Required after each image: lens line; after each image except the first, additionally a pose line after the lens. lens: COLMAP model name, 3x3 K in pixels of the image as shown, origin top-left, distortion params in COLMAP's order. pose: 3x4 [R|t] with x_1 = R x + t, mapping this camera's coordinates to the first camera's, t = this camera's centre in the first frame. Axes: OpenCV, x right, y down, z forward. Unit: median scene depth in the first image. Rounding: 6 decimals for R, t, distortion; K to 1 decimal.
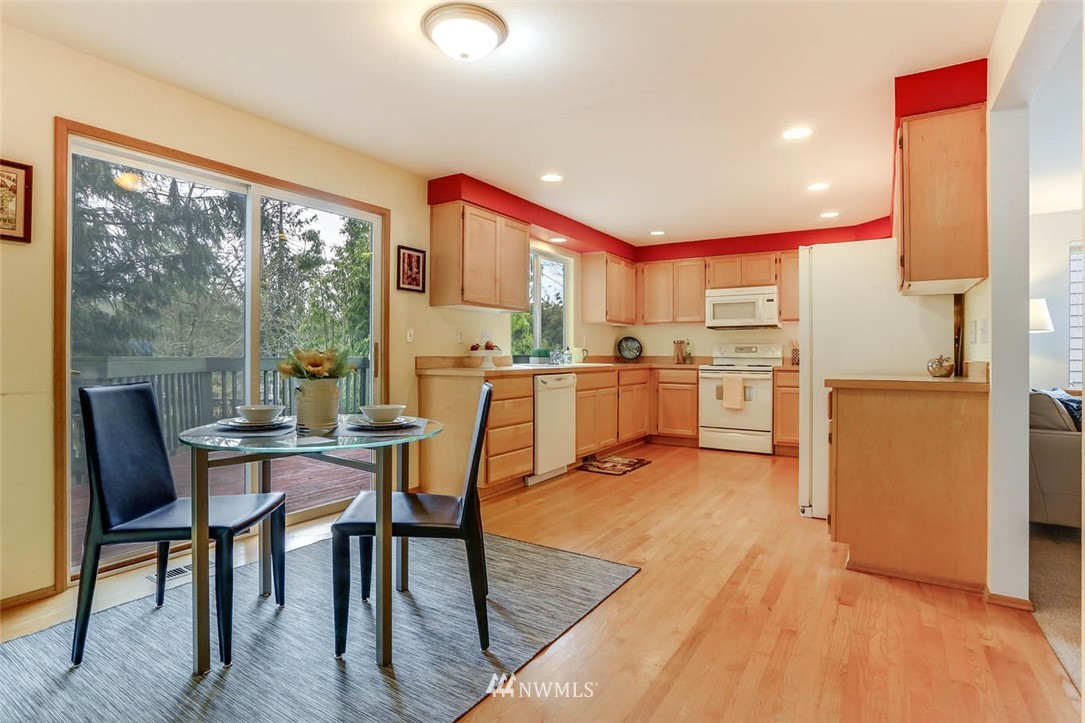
lens RADIAL K [[536.9, 0, 537.7], [0, 536.9, 362.4], [0, 0, 1]] dist [-0.060332, 0.043795]
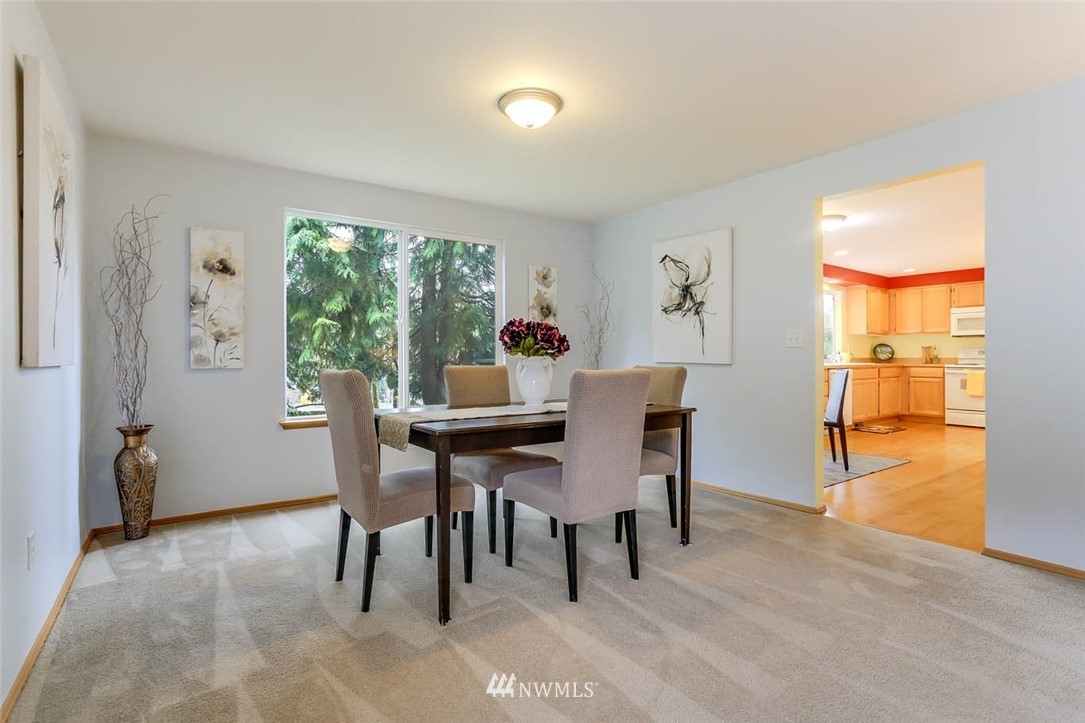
lens RADIAL K [[536.9, 0, 537.7], [0, 536.9, 362.4], [0, 0, 1]] dist [-0.060332, 0.043795]
pose [[0.933075, -0.001478, -0.359679, -0.187938], [-0.000627, 0.999983, -0.005735, 0.008968], [0.359681, 0.005577, 0.933059, -0.636171]]
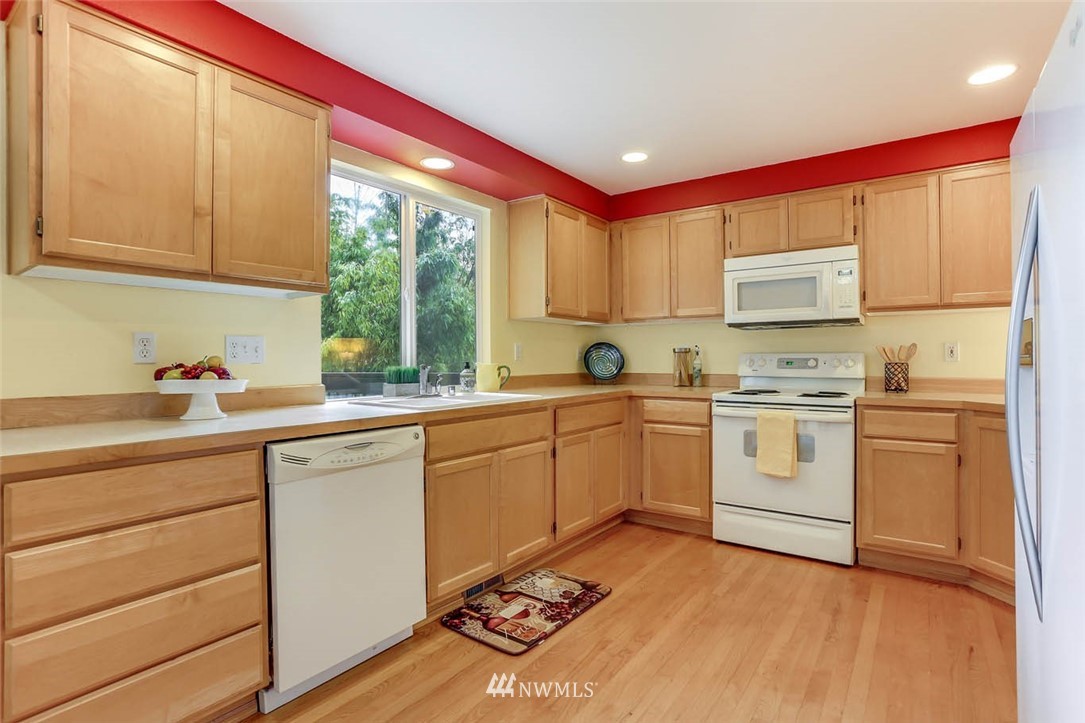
lens RADIAL K [[536.9, 0, 537.7], [0, 536.9, 362.4], [0, 0, 1]] dist [-0.060332, 0.043795]
pose [[0.998259, -0.006194, -0.058658, 0.152144], [0.005686, 0.999945, -0.008823, -0.022436], [0.058709, 0.008474, 0.998239, 0.431388]]
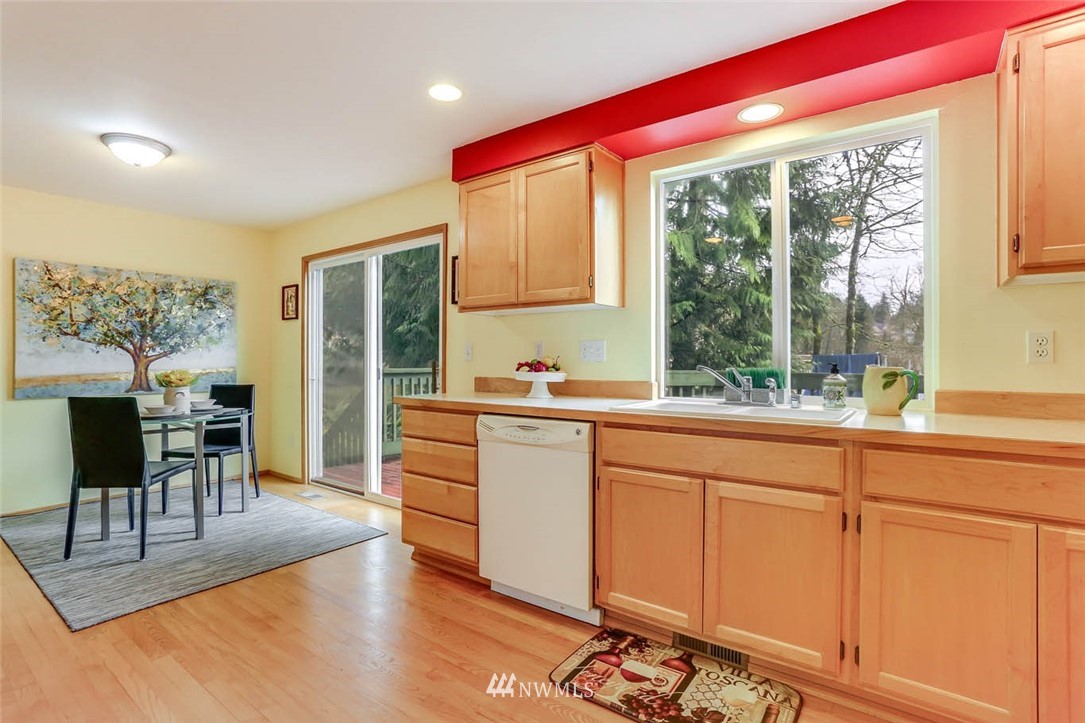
lens RADIAL K [[536.9, 0, 537.7], [0, 536.9, 362.4], [0, 0, 1]] dist [-0.060332, 0.043795]
pose [[-0.054062, 0.001115, -0.998537, 0.422143], [-0.017721, 0.999841, 0.002075, -0.025750], [0.998380, 0.017807, -0.054033, 0.767509]]
